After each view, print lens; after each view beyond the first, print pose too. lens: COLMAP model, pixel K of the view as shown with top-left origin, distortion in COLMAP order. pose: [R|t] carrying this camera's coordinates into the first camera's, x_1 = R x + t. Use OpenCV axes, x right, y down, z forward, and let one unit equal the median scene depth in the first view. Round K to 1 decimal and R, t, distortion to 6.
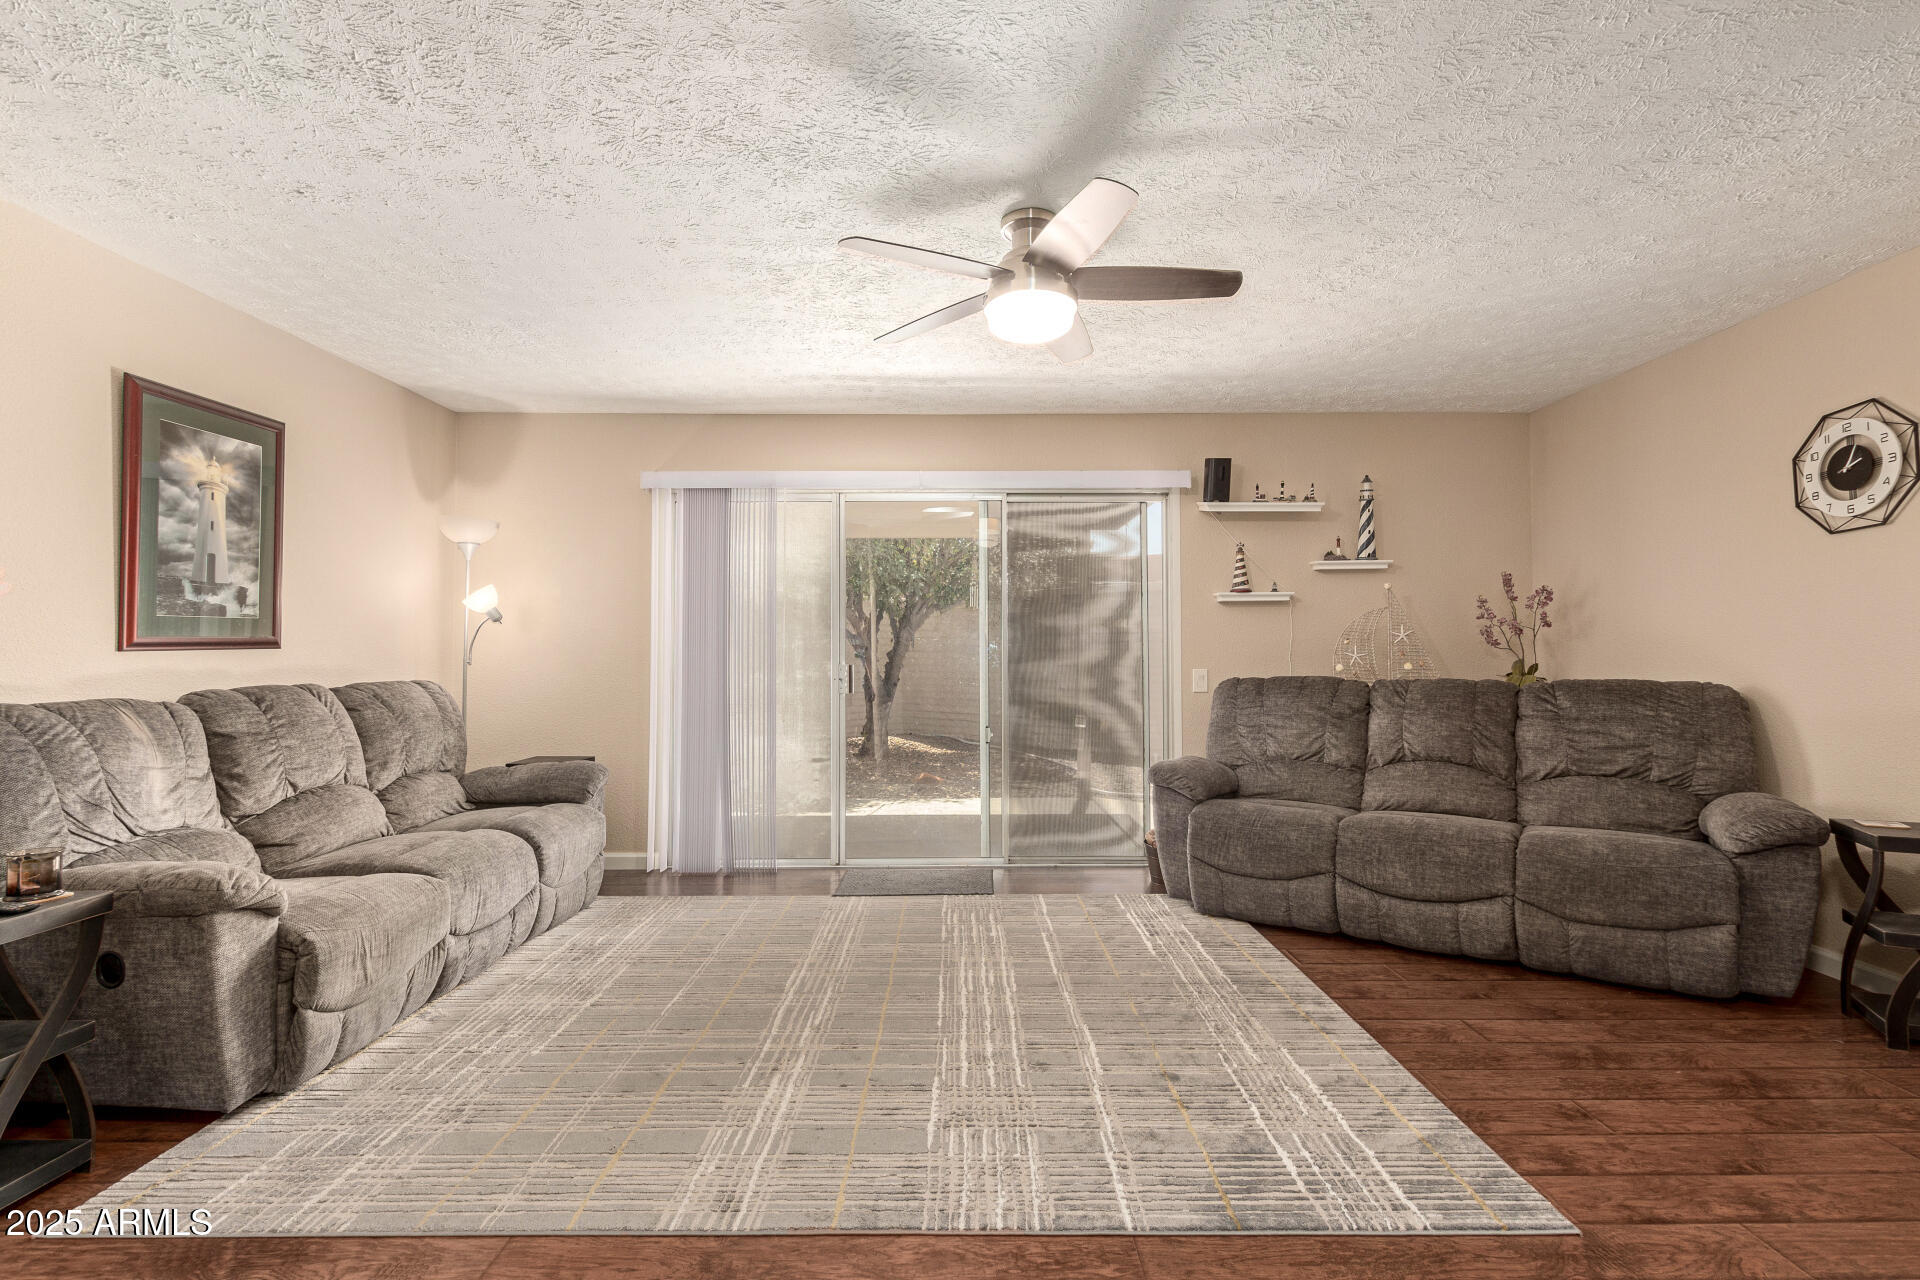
lens RADIAL K [[885.8, 0, 977.5], [0, 885.8, 629.1], [0, 0, 1]] dist [0.000718, 0.000473]
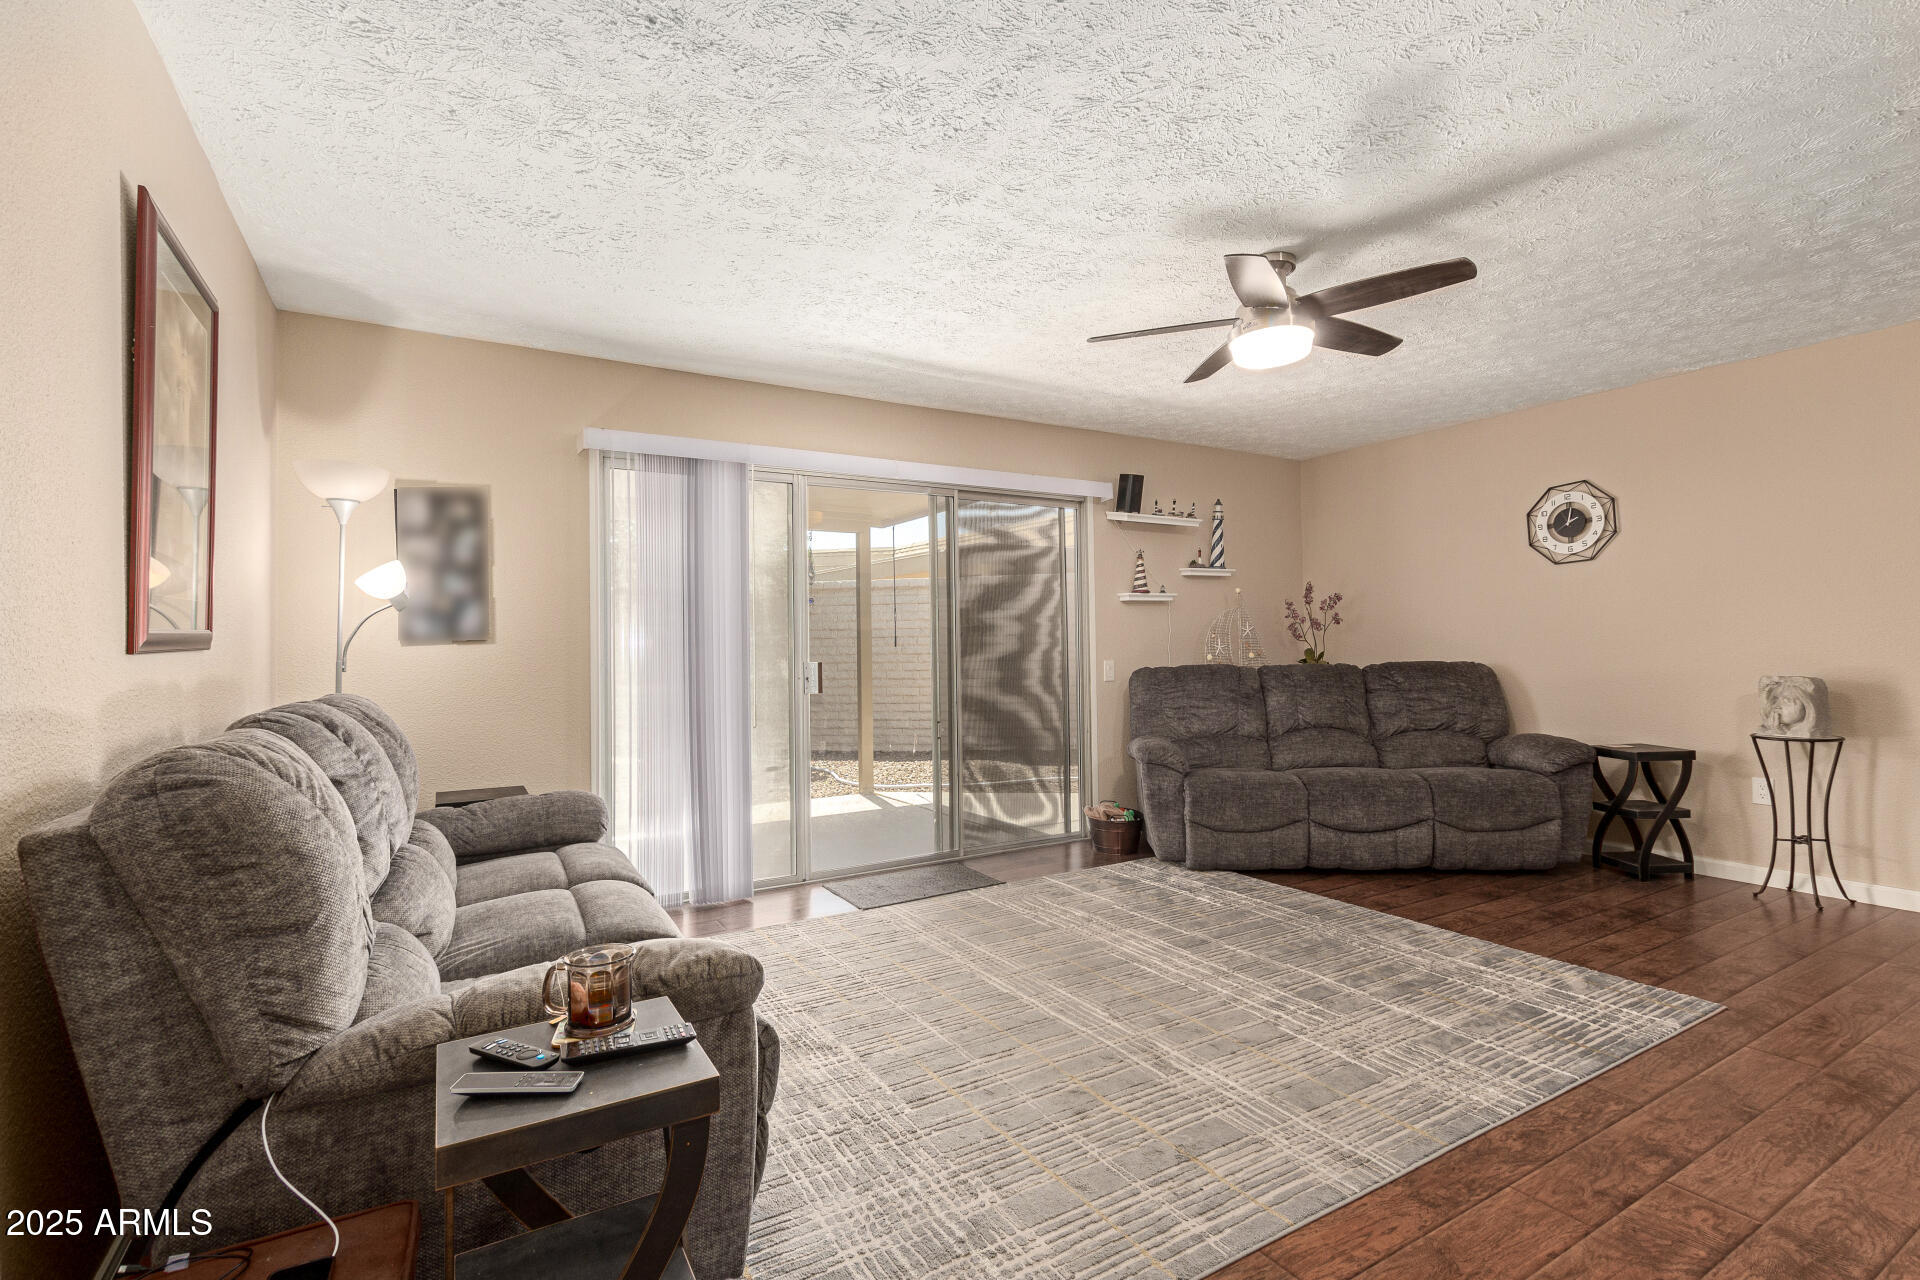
lens RADIAL K [[885.8, 0, 969.4], [0, 885.8, 628.8], [0, 0, 1]] dist [0.000718, 0.000473]
pose [[0.860137, 0.001040, 0.510062, -0.652182], [-0.001782, 0.999998, 0.000967, 0.005650], [-0.510060, -0.001741, 0.860137, 0.170910]]
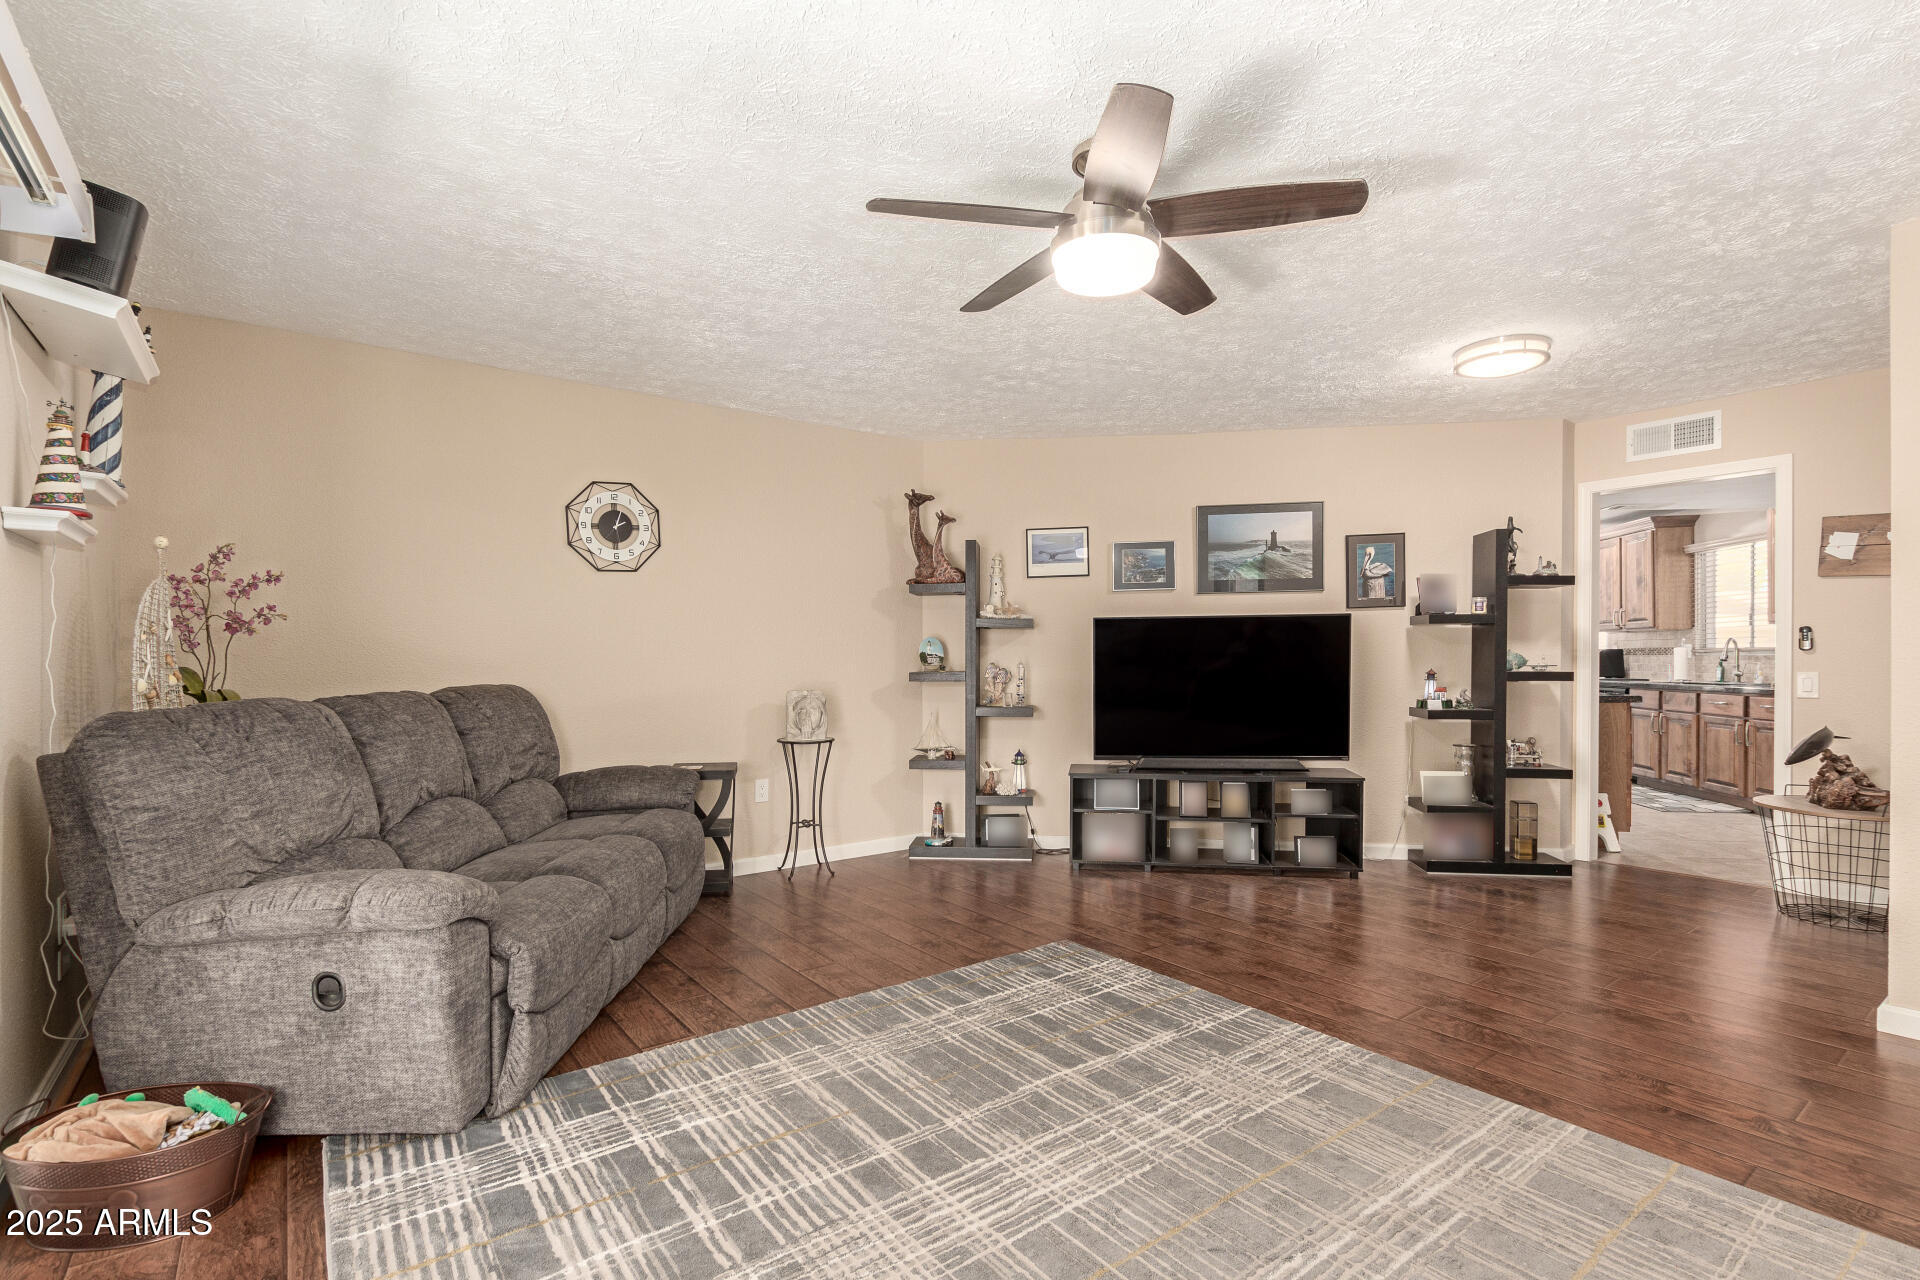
lens RADIAL K [[885.8, 0, 971.6], [0, 885.8, 657.7], [0, 0, 1]] dist [0.000718, 0.000473]
pose [[-0.596185, 0.003592, 0.802839, -0.425352], [-0.019768, 0.999621, -0.019152, 0.037138], [-0.802604, -0.027288, -0.595888, 1.229654]]
